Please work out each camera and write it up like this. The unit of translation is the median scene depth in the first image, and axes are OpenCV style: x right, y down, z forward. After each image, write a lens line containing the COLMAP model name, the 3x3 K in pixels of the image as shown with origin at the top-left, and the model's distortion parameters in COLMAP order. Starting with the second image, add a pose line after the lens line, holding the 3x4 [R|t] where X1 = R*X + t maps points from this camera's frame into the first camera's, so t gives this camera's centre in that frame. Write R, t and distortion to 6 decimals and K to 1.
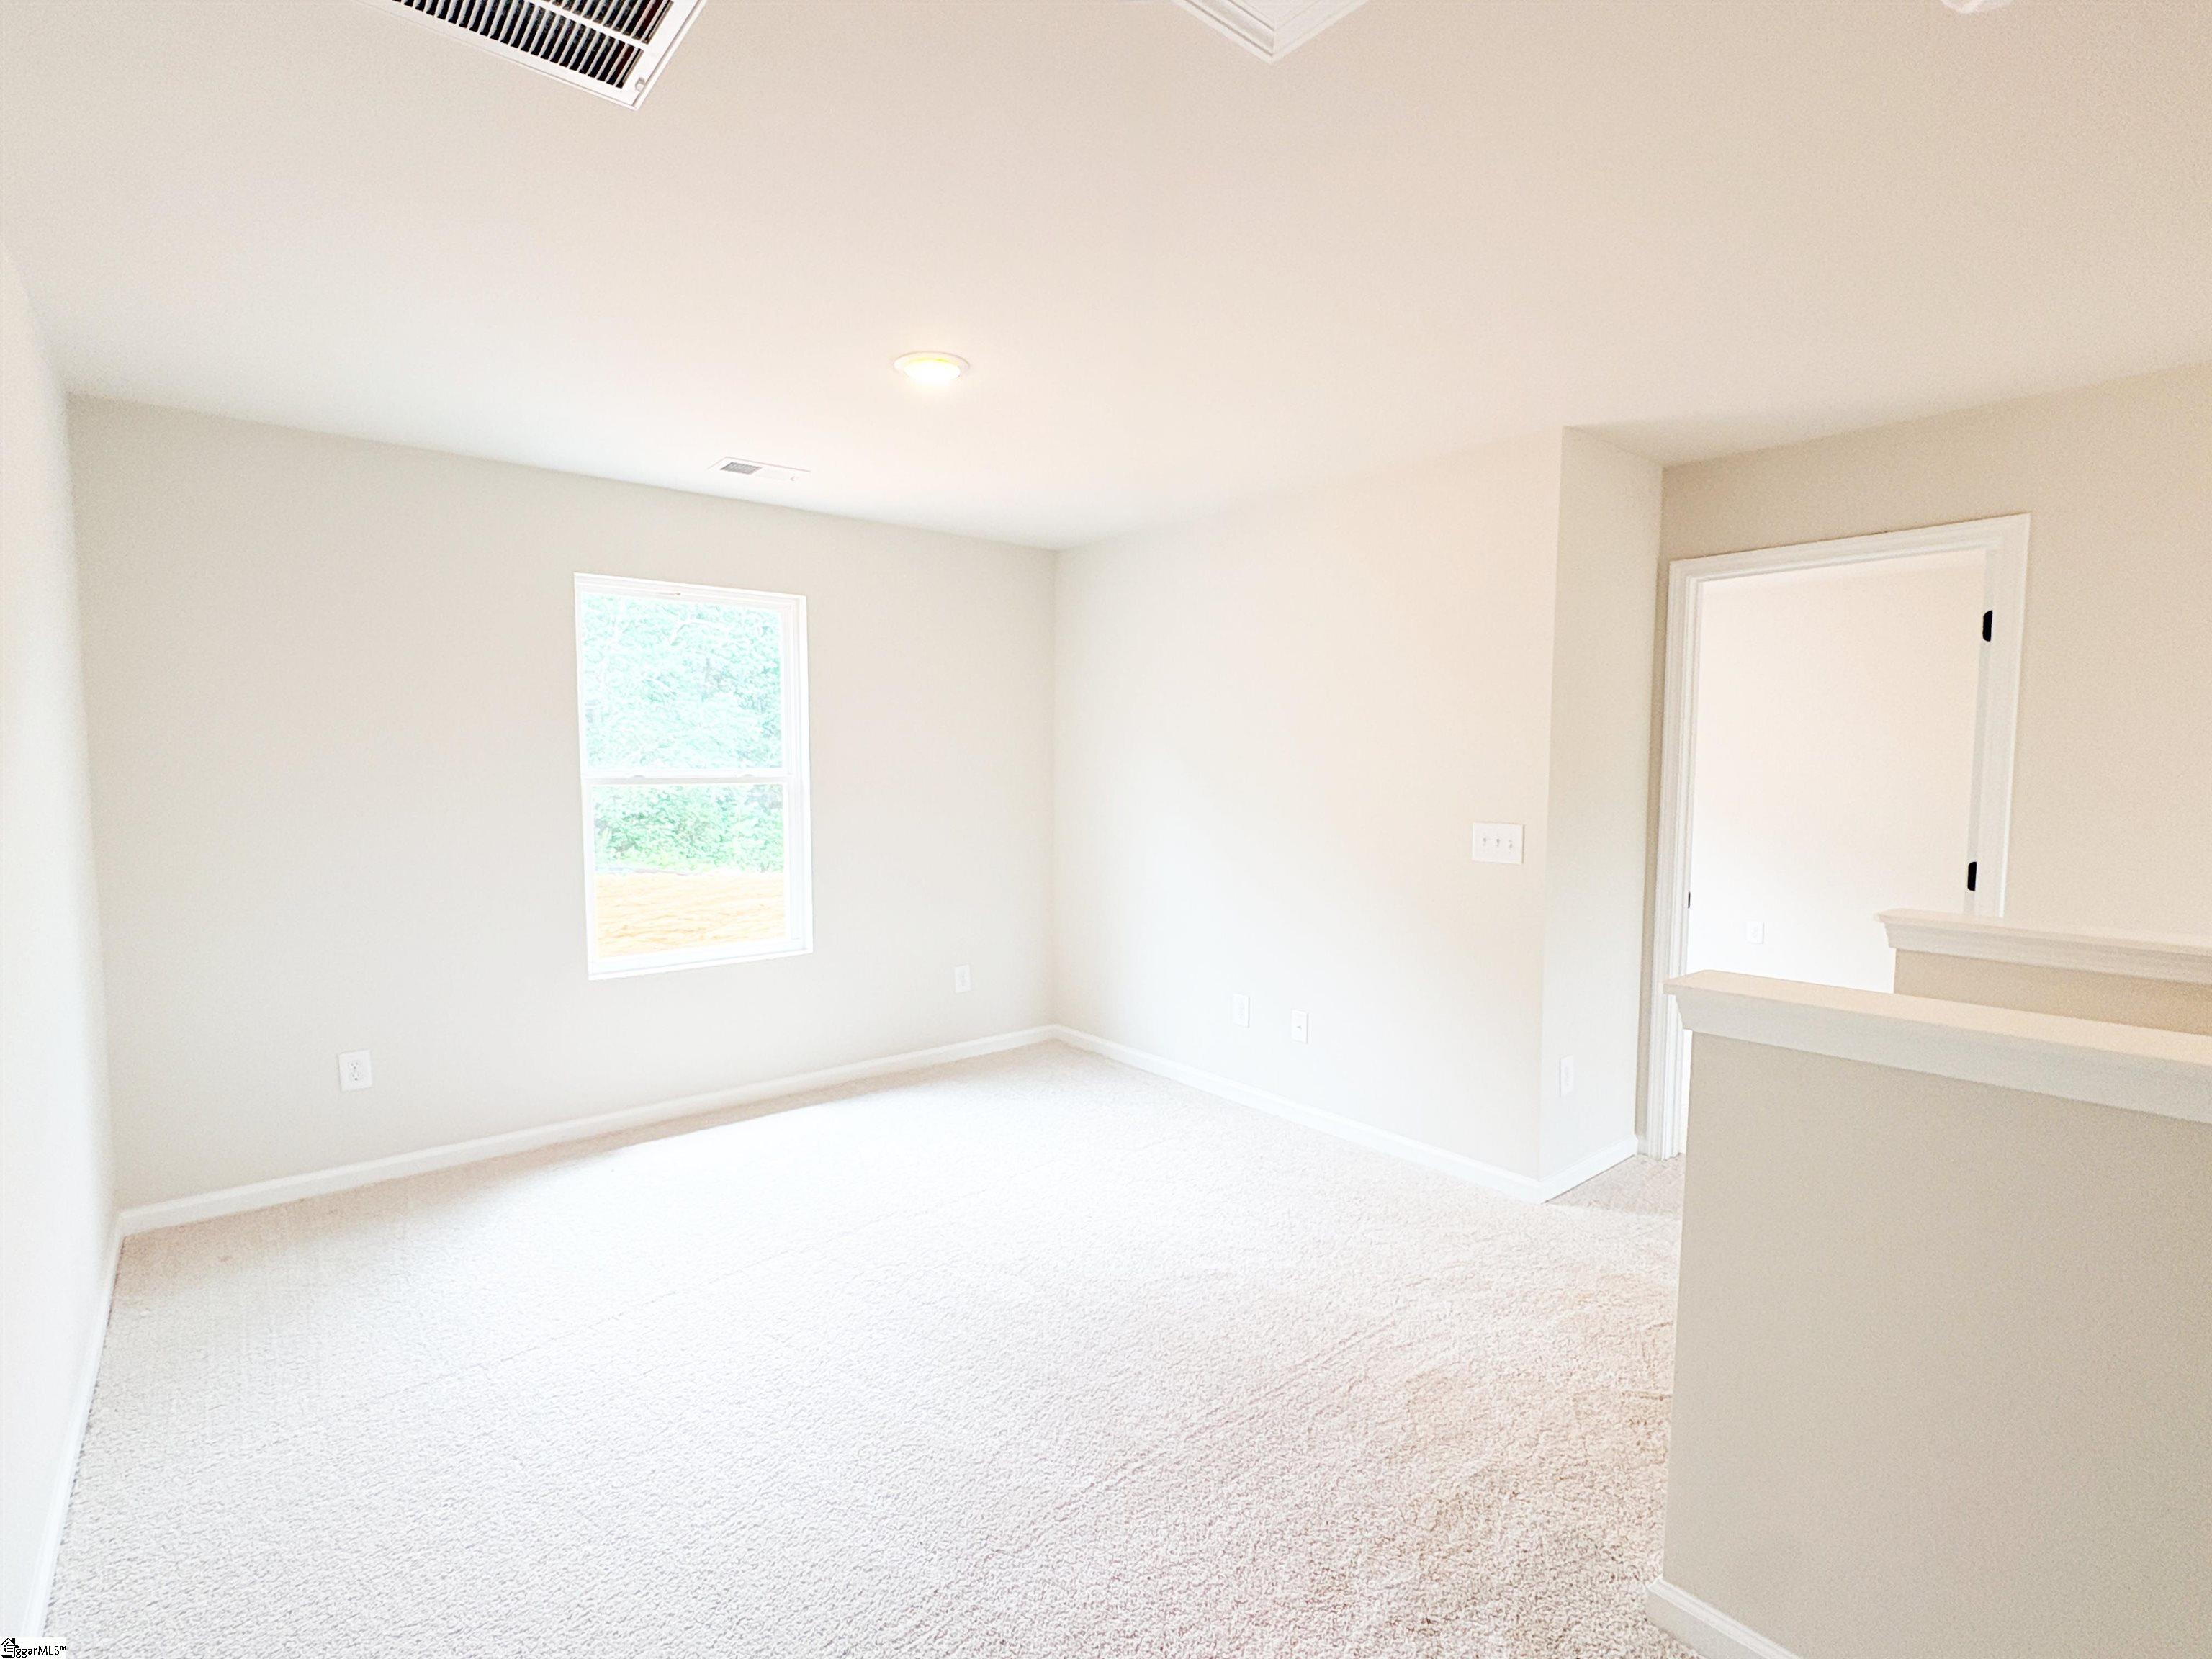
lens RADIAL K [[1059.6, 0, 1106.0], [0, 1059.6, 829.5], [0, 0, 1]] dist [0.002887, 0.001618]
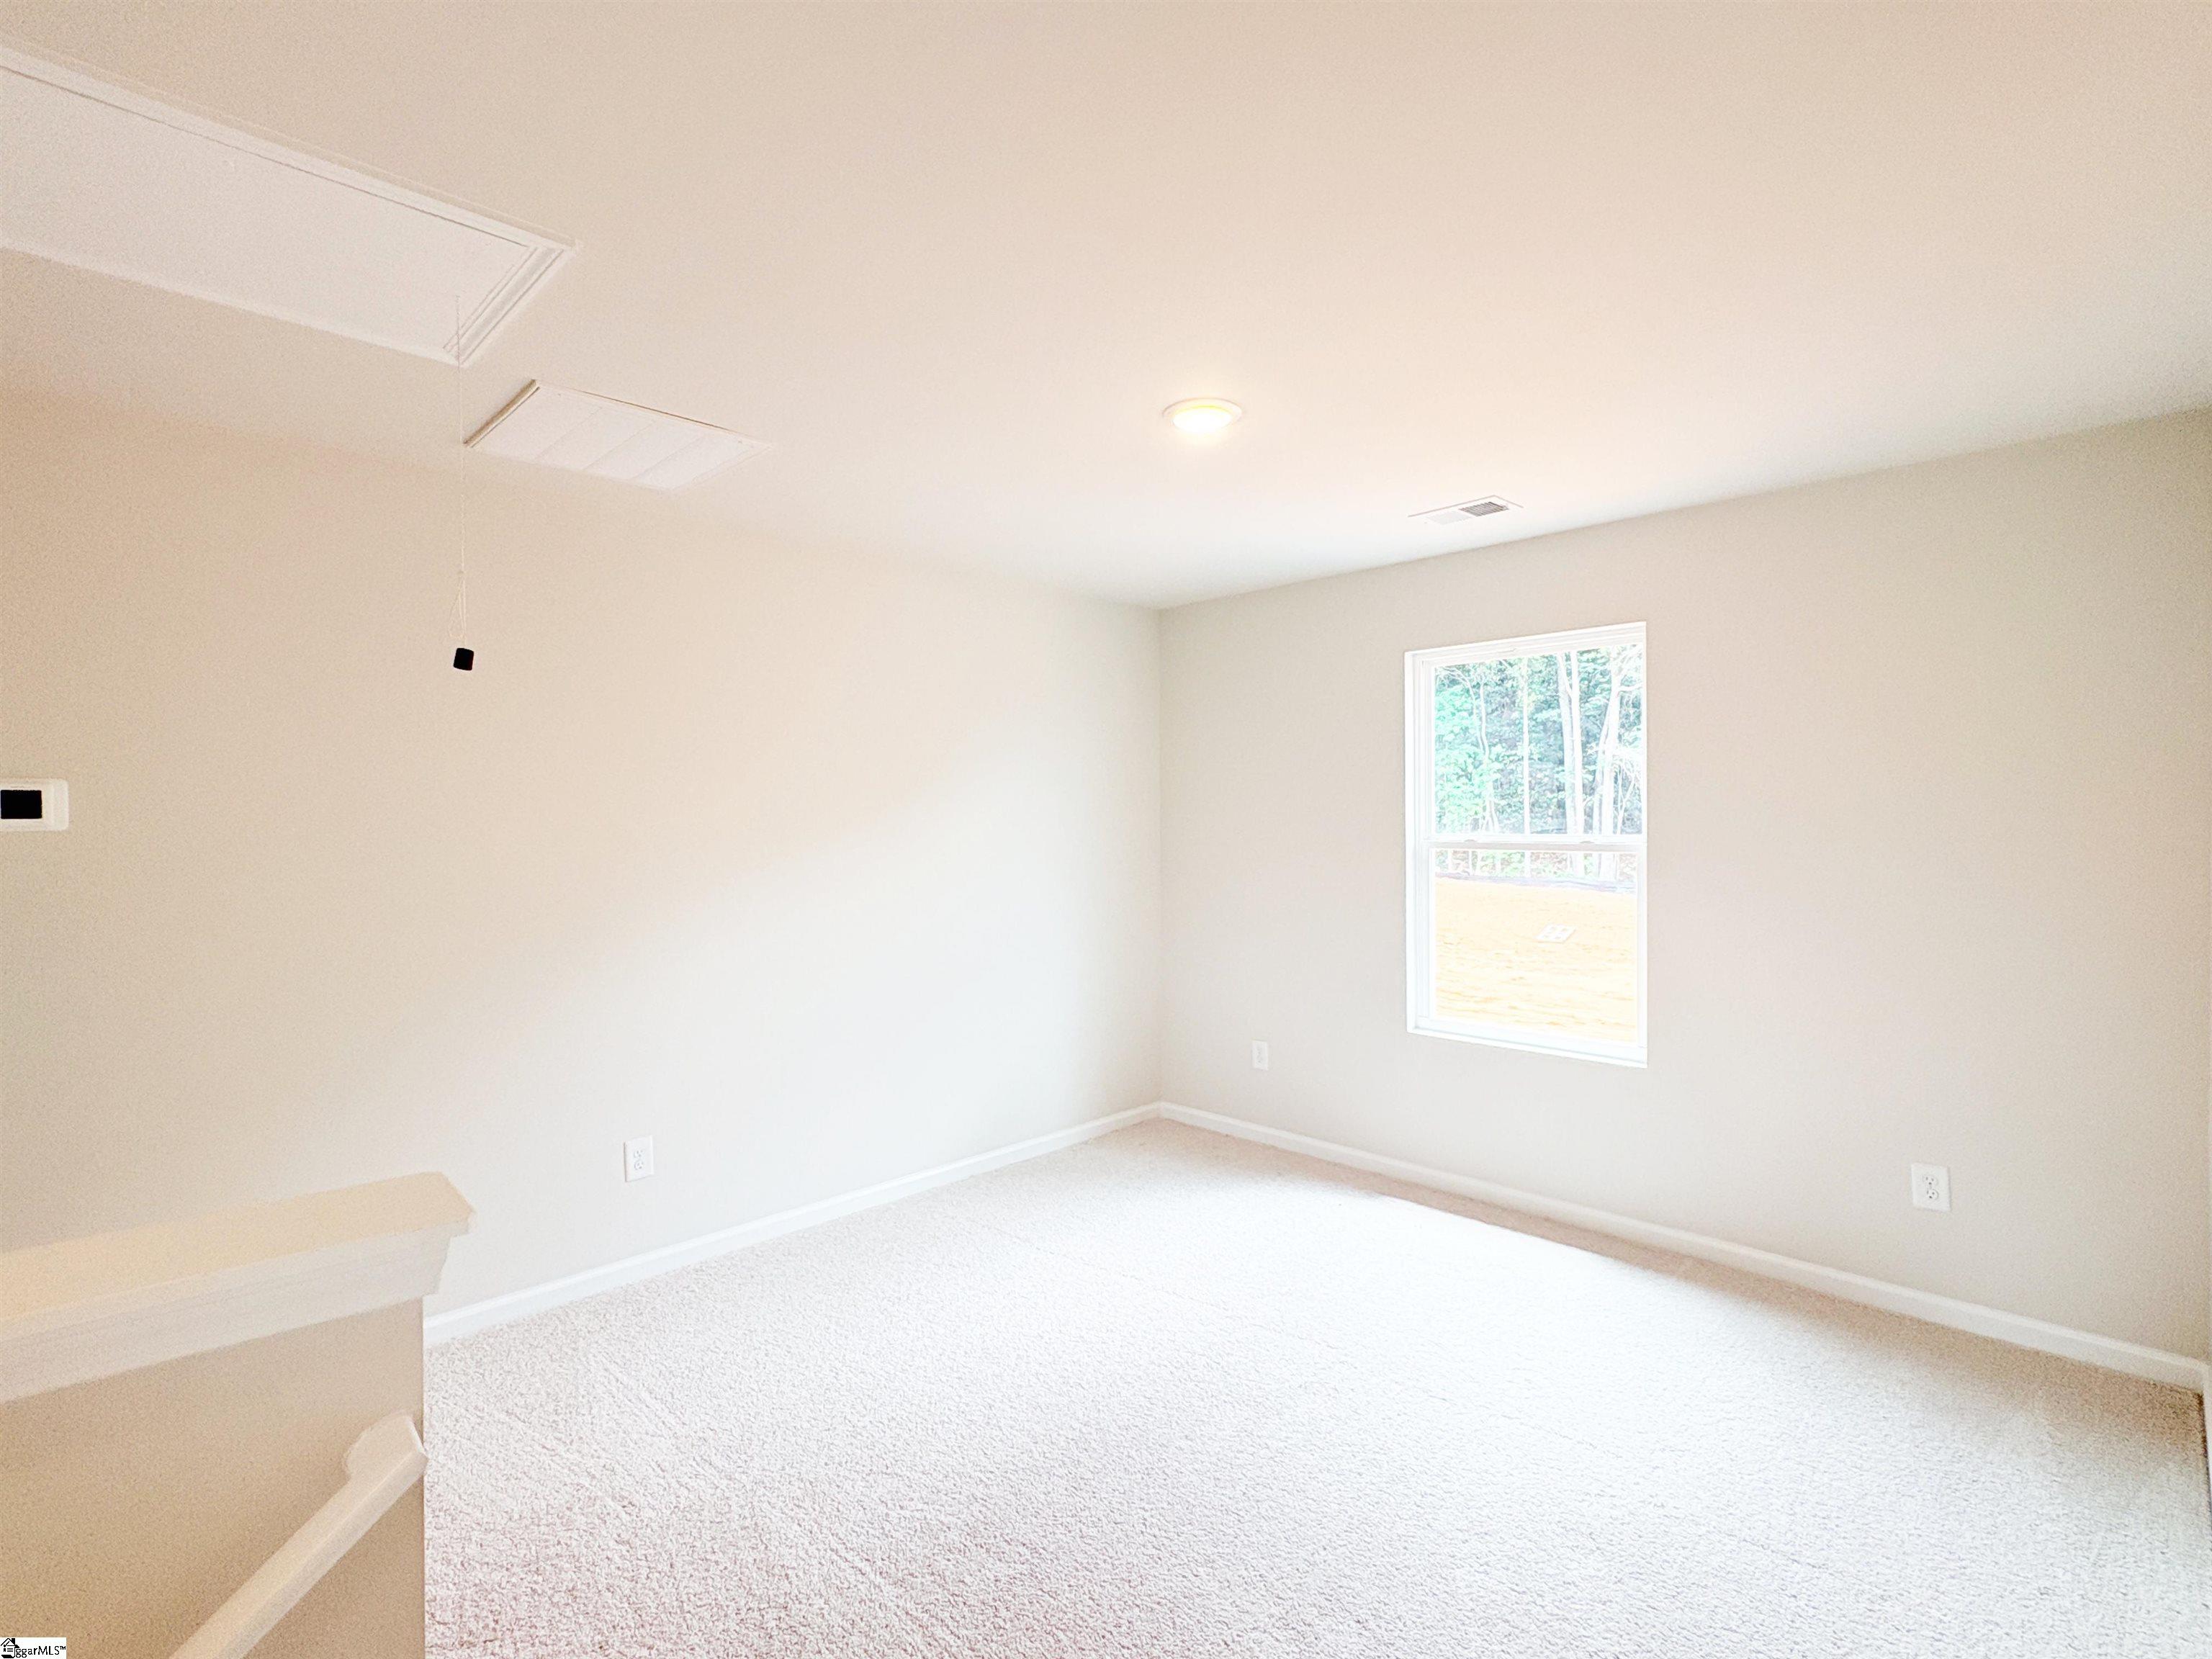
lens RADIAL K [[1059.6, 0, 1106.0], [0, 1059.6, 829.5], [0, 0, 1]] dist [0.002887, 0.001618]
pose [[0.086164, 0.007008, -0.996256, 0.546470], [-0.064425, 0.997921, 0.001448, -0.042010], [0.994196, 0.064059, 0.086436, 0.602259]]
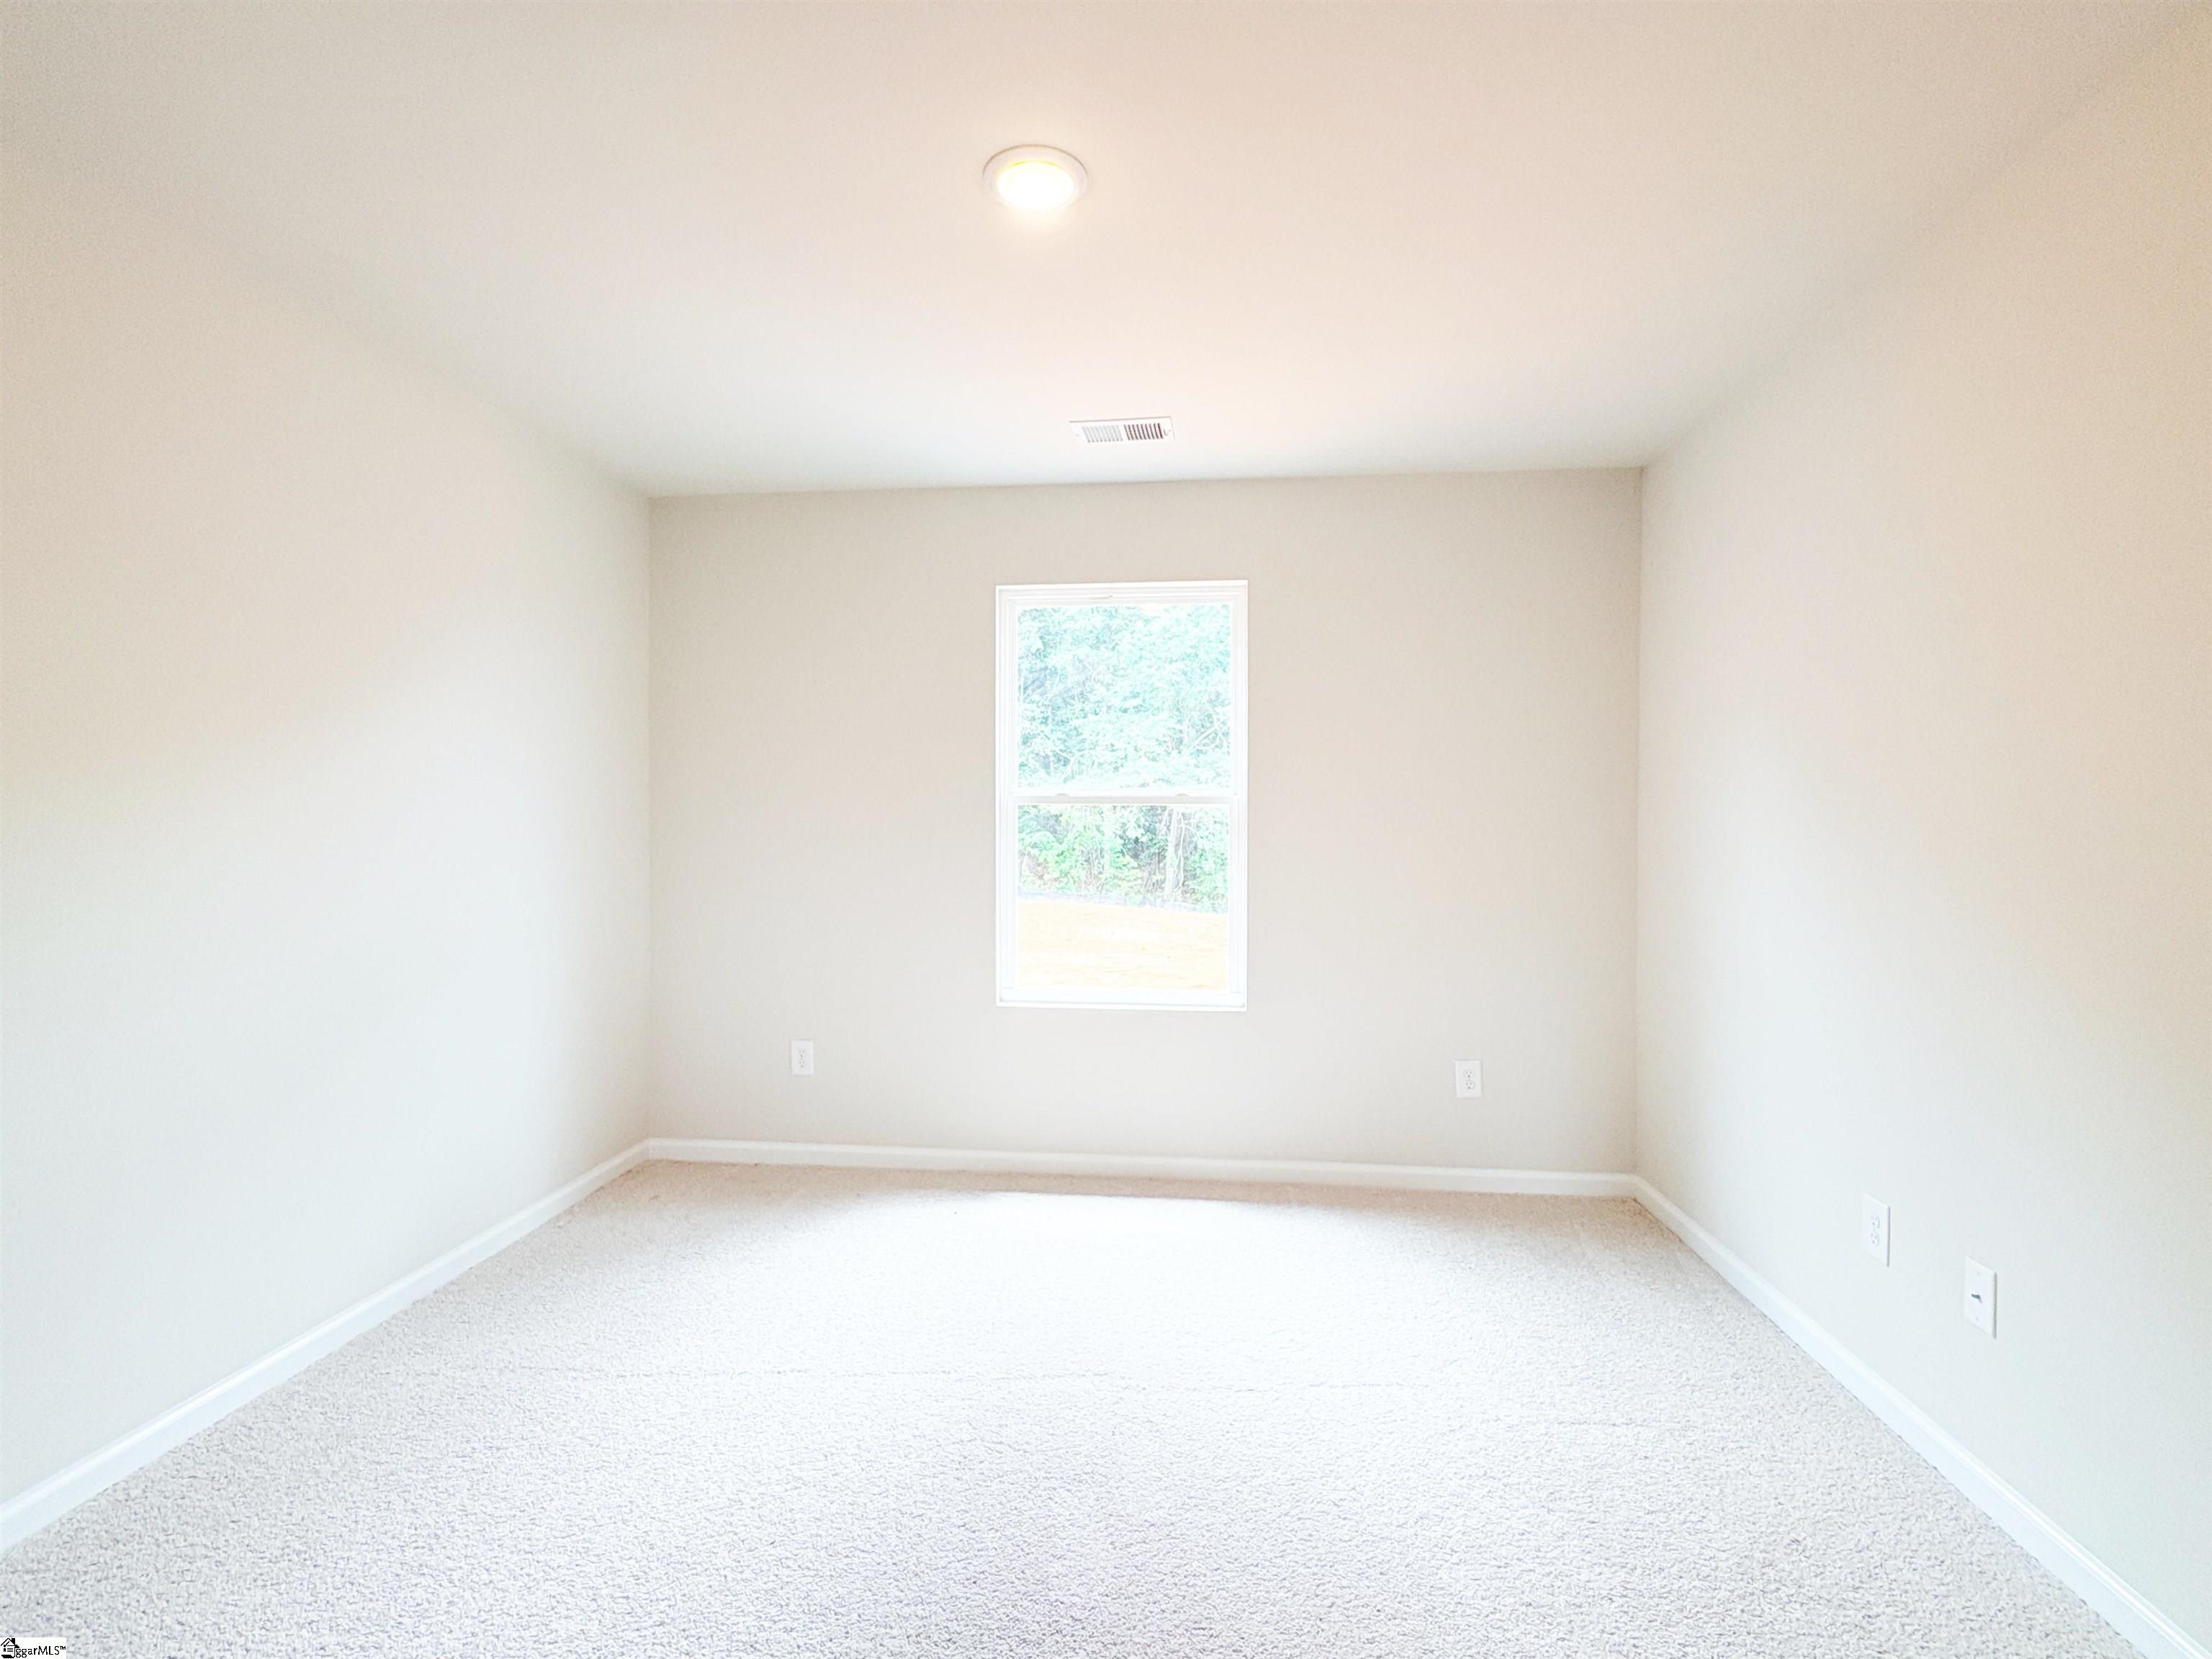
lens RADIAL K [[1059.6, 0, 1106.0], [0, 1059.6, 829.5], [0, 0, 1]] dist [0.002887, 0.001618]
pose [[0.694457, 0.006077, -0.719509, 0.271242], [-0.050990, 0.997866, -0.040786, 0.017404], [0.717725, 0.065012, 0.693285, 0.400889]]
